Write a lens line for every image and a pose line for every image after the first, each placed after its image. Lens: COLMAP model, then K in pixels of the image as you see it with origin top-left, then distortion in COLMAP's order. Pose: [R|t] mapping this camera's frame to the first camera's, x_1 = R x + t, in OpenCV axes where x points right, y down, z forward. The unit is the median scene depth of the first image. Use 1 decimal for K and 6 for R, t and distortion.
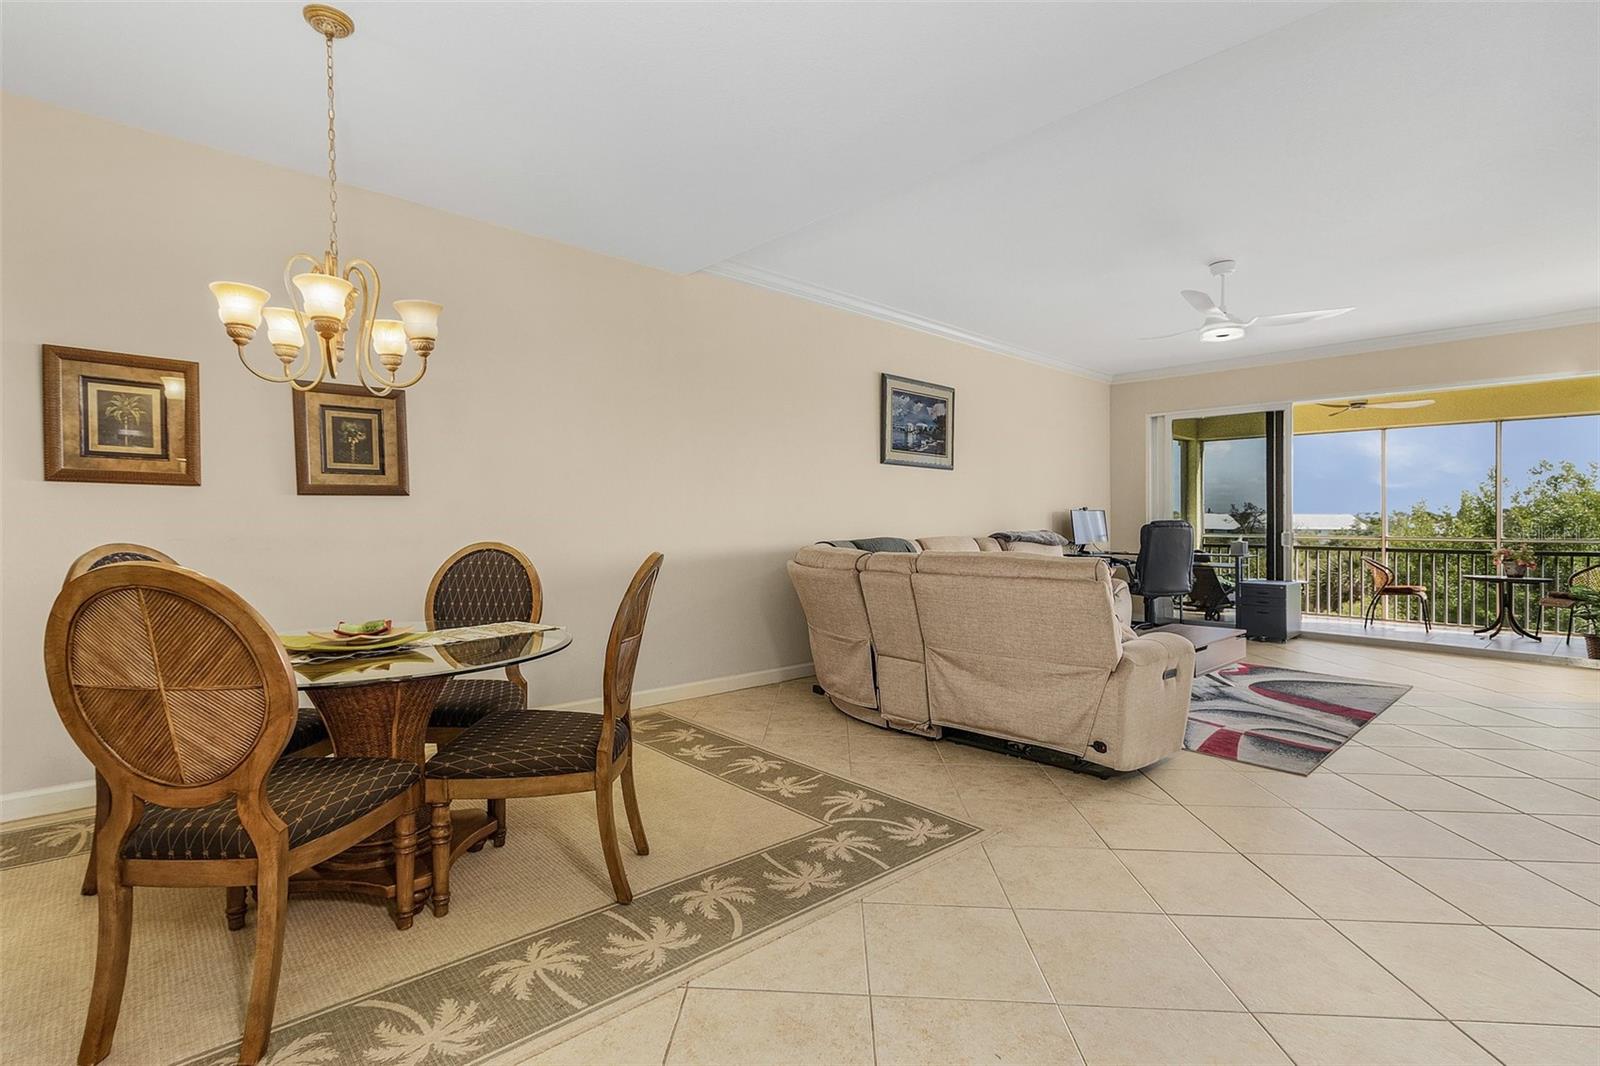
lens RADIAL K [[745.7, 0, 798.4], [0, 745.7, 506.6], [0, 0, 1]] dist [0.002657, -0.000789]
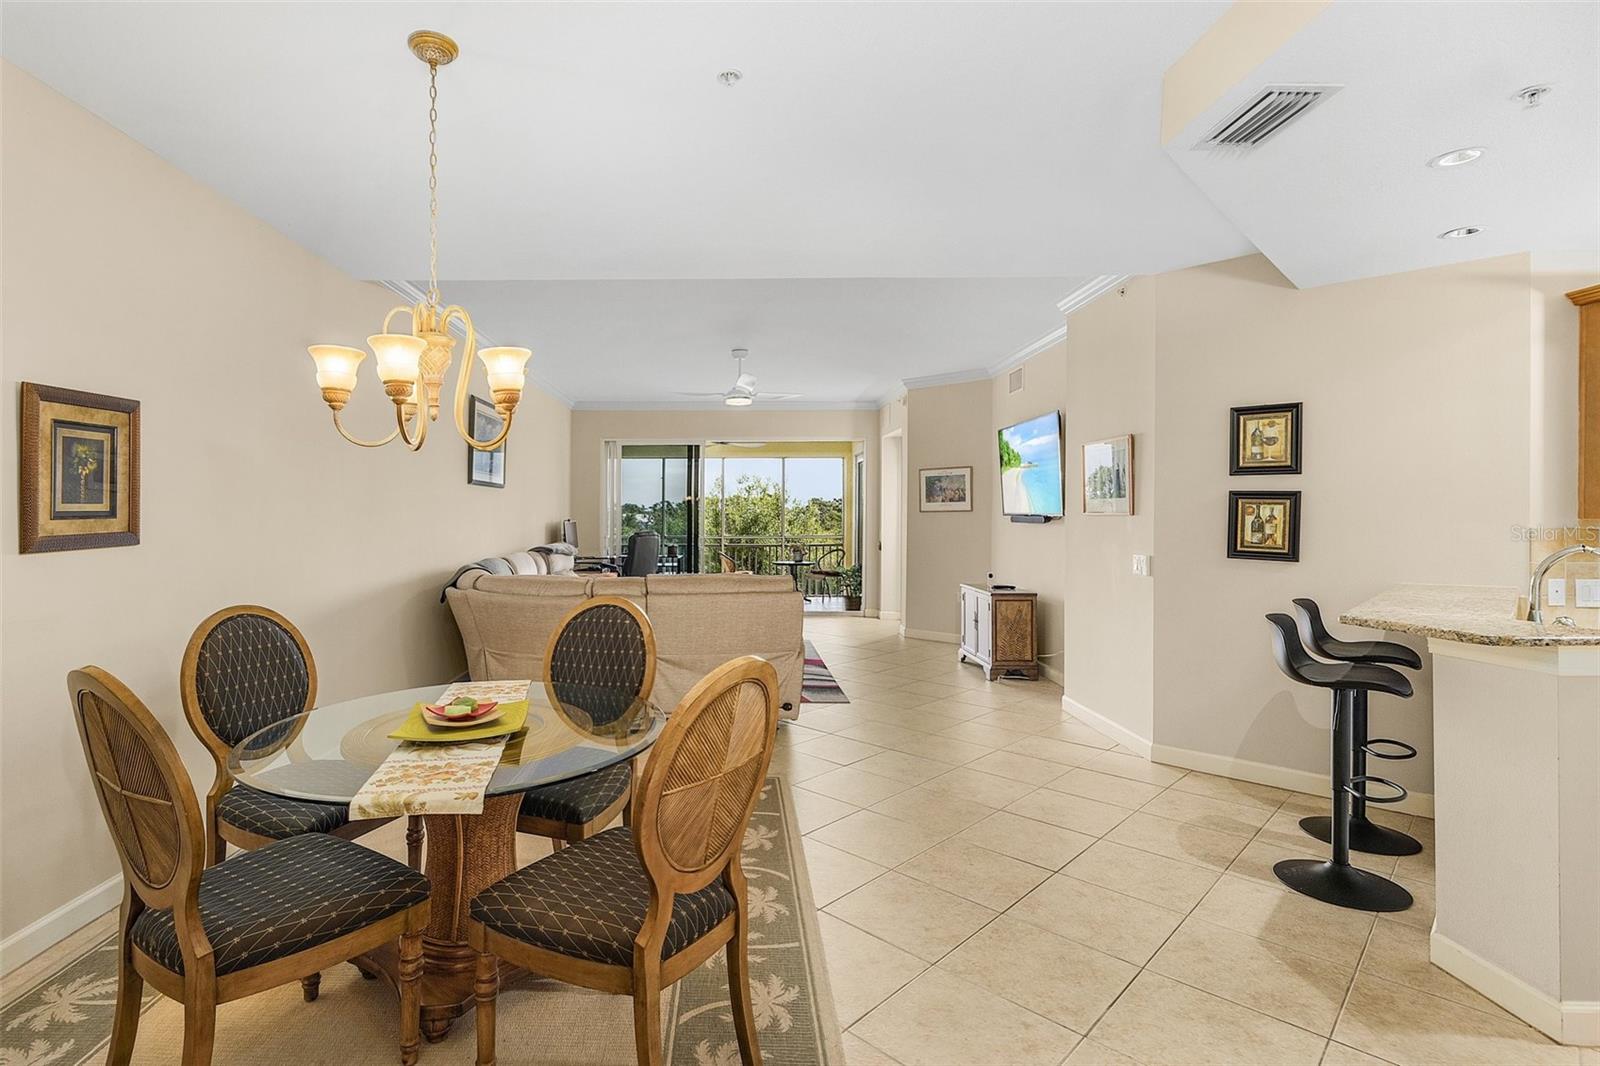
lens RADIAL K [[768.8, 0, 710.9], [0, 768.8, 500.5], [0, 0, 1]] dist [-0.015133, 0.000331]
pose [[0.691413, 0.008433, 0.722411, -0.705368], [-0.011829, 0.999930, -0.000351, -0.067233], [-0.722363, -0.008303, 0.691464, 0.077538]]
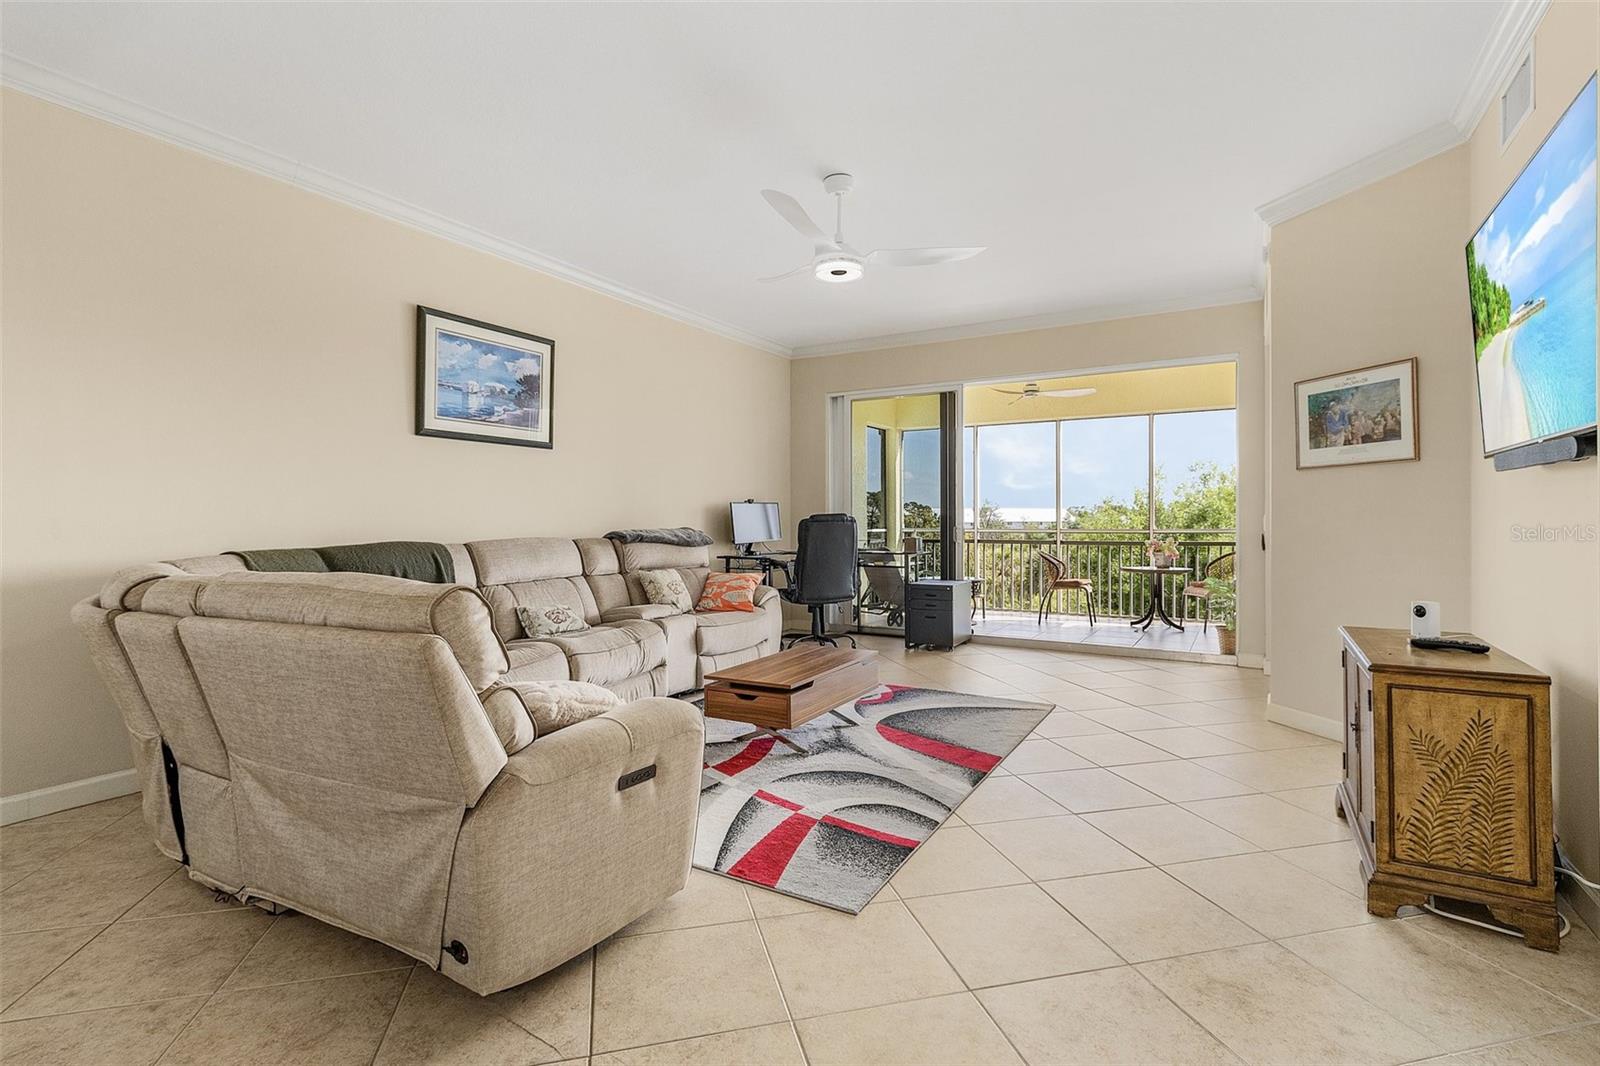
lens RADIAL K [[745.7, 0, 798.4], [0, 745.7, 506.6], [0, 0, 1]] dist [0.002657, -0.000789]
pose [[0.957077, -0.003285, 0.289816, 0.437560], [0.001736, 0.999983, 0.005604, 0.010335], [-0.289830, -0.004861, 0.957066, 0.399493]]
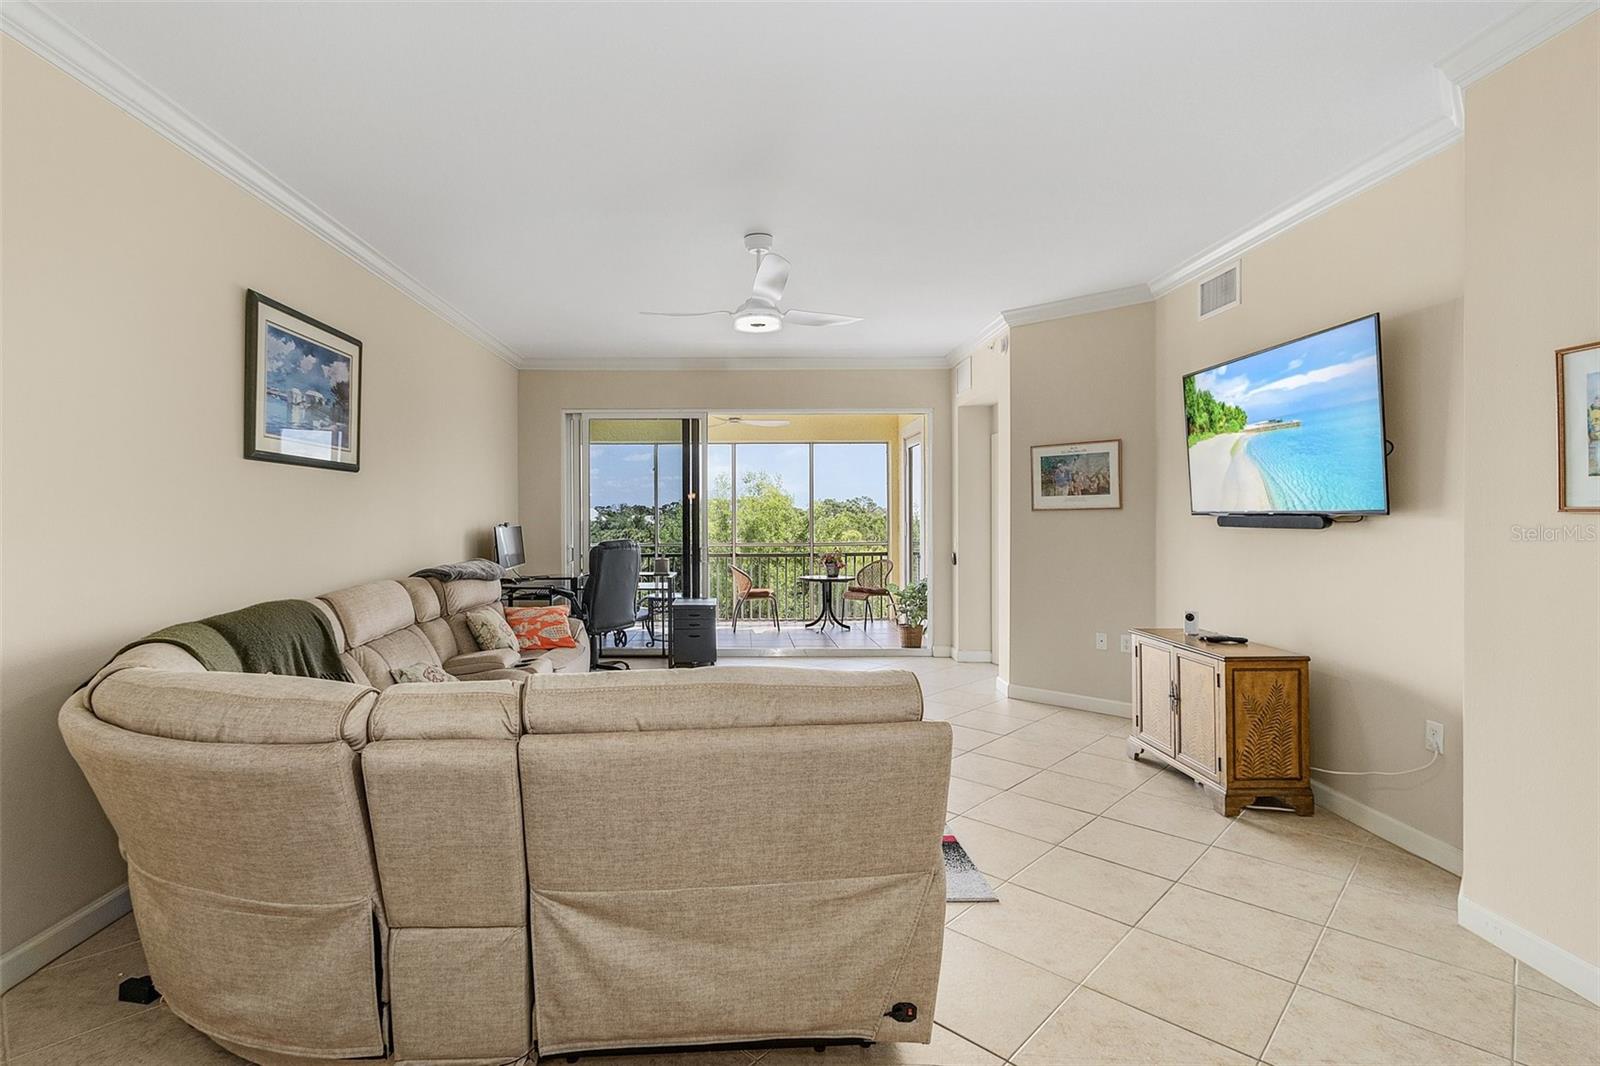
lens RADIAL K [[763.9, 0, 733.7], [0, 763.9, 509.0], [0, 0, 1]] dist [-0.000374, -0.000020]
pose [[0.681219, -0.000196, 0.732080, -0.088812], [-0.008142, 0.999936, 0.007844, -0.049762], [-0.732034, -0.011304, 0.681174, 0.648007]]
